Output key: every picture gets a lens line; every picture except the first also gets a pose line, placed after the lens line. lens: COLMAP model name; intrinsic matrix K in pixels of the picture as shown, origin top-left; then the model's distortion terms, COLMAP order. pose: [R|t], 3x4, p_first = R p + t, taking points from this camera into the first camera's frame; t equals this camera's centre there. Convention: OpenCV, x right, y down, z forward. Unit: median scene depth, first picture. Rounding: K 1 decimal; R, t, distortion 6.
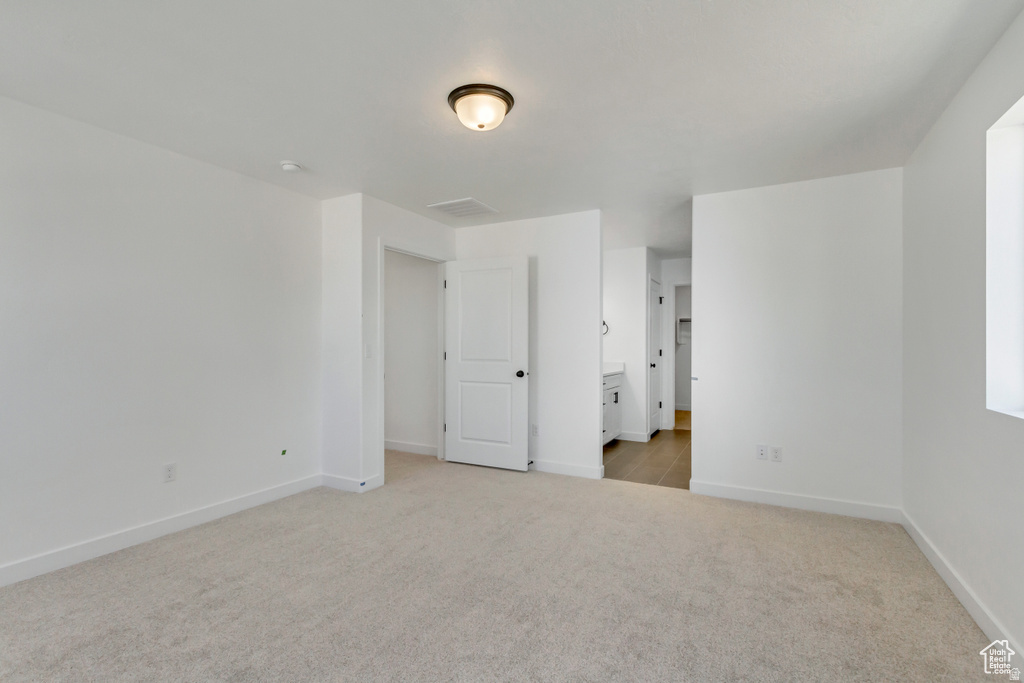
lens RADIAL K [[468.5, 0, 513.3], [0, 468.5, 343.9], [0, 0, 1]] dist [0.001943, 0.000040]
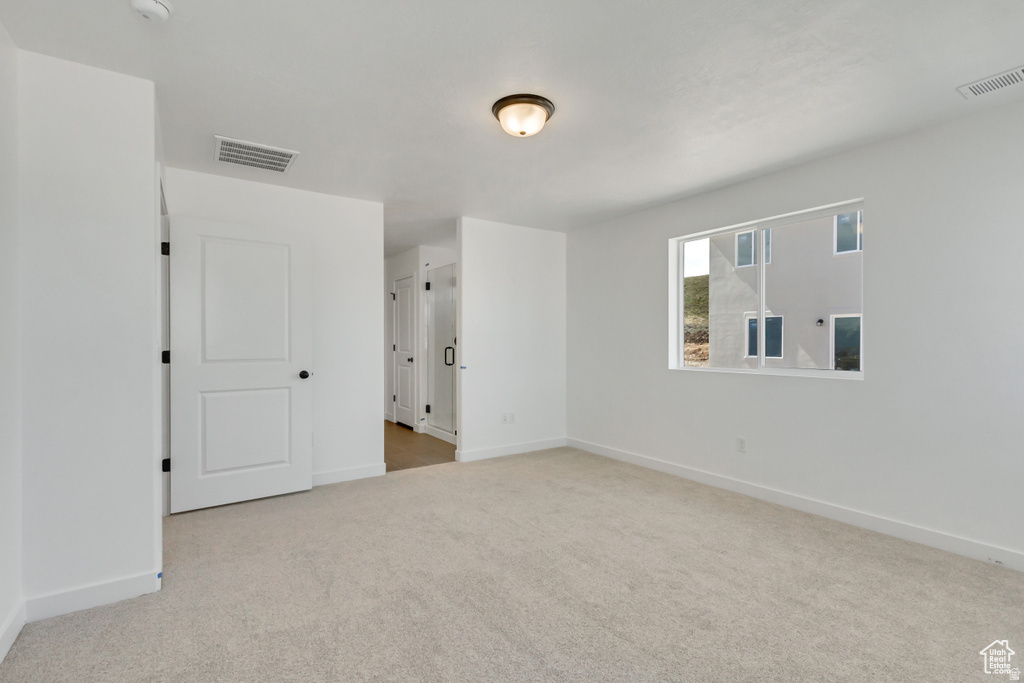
lens RADIAL K [[468.5, 0, 513.3], [0, 468.5, 343.9], [0, 0, 1]] dist [0.001943, 0.000040]
pose [[0.468528, -0.009057, 0.883402, -0.605807], [-0.003267, 0.999923, 0.011985, -0.002866], [-0.883443, -0.008501, 0.468462, 0.309394]]
